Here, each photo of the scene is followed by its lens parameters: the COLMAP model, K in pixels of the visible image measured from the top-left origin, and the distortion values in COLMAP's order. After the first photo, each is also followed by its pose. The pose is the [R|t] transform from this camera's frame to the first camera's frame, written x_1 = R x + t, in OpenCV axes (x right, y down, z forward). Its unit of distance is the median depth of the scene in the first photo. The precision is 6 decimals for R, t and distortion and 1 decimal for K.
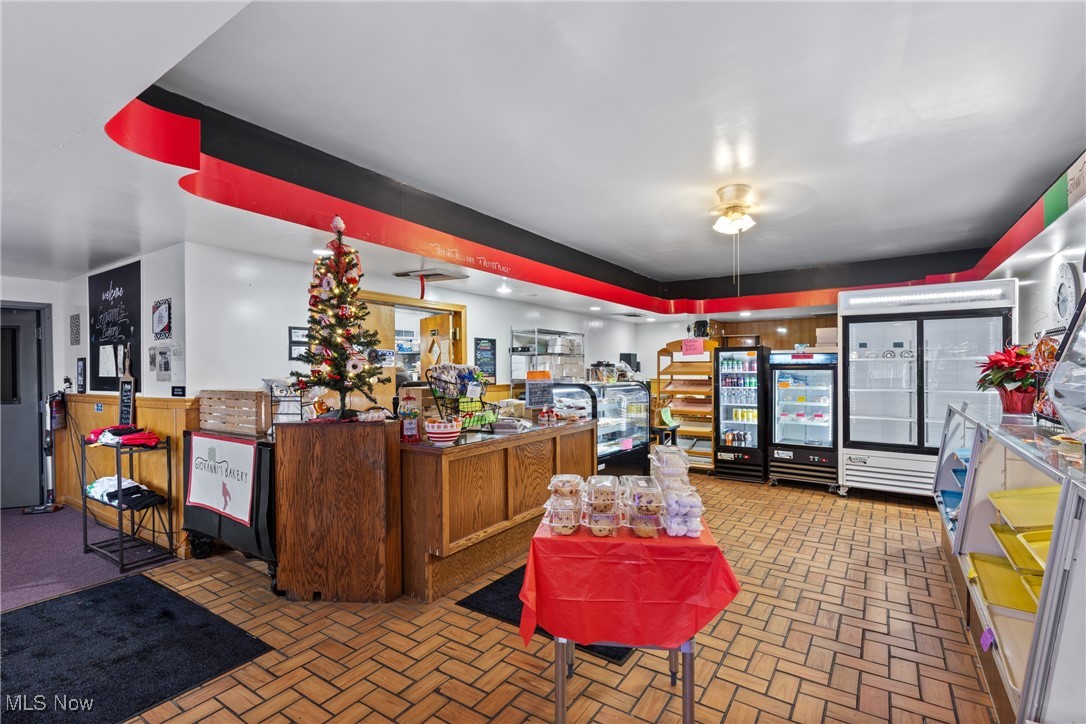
lens RADIAL K [[495.3, 0, 540.8], [0, 495.3, 368.7], [0, 0, 1]] dist [0.009409, -0.001623]
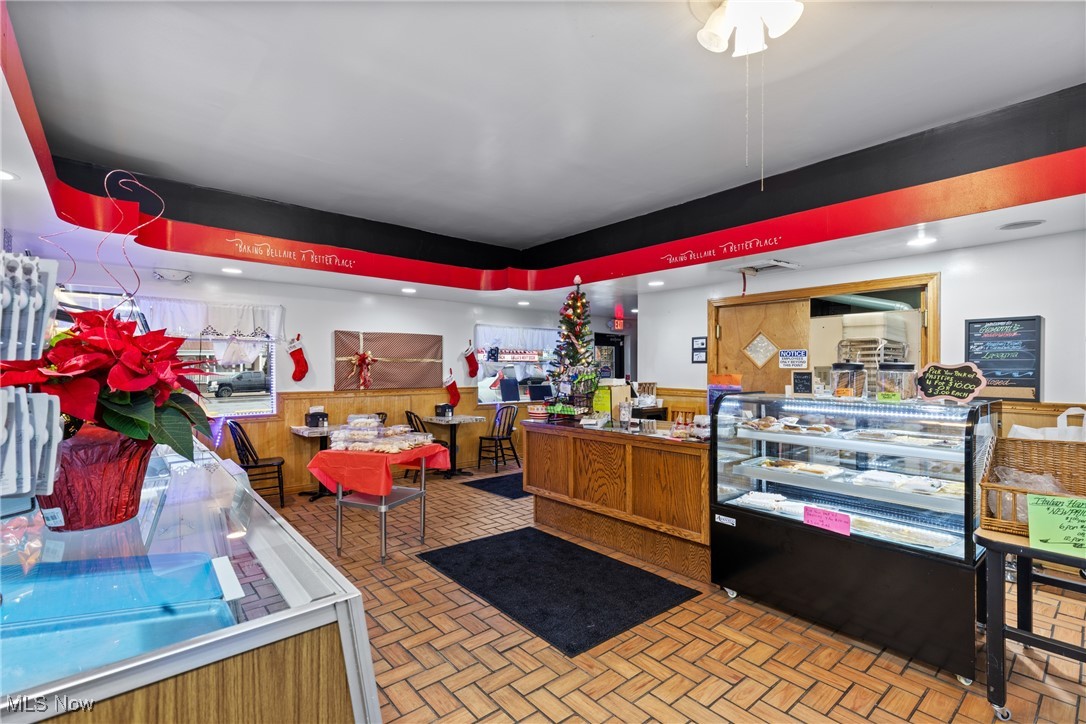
lens RADIAL K [[495.3, 0, 546.9], [0, 495.3, 369.3], [0, 0, 1]] dist [0.009409, -0.001623]
pose [[-0.263468, 0.005108, -0.964655, 1.170681], [-0.000582, 0.999985, 0.005454, -0.011238], [0.964668, 0.001998, -0.263461, 1.340301]]
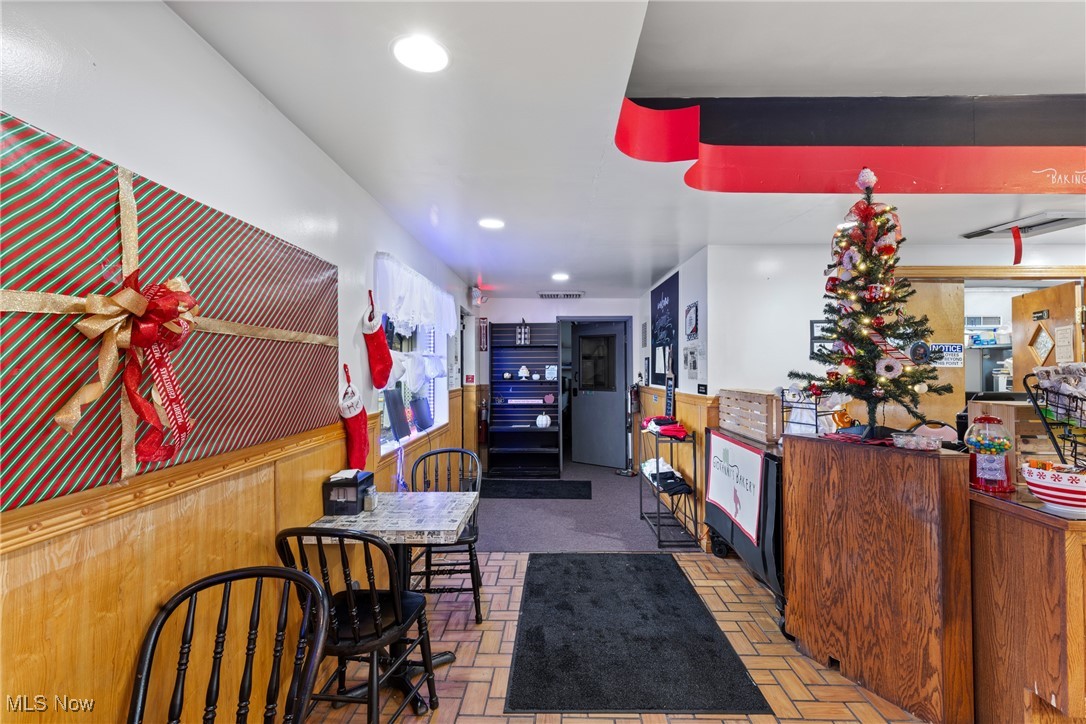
lens RADIAL K [[495.3, 0, 544.0], [0, 495.3, 359.8], [0, 0, 1]] dist [0.009409, -0.001623]
pose [[0.546495, -0.001728, -0.837460, -0.043630], [-0.008500, 0.999935, -0.007610, -0.006703], [0.837419, 0.011278, 0.546445, 0.181316]]
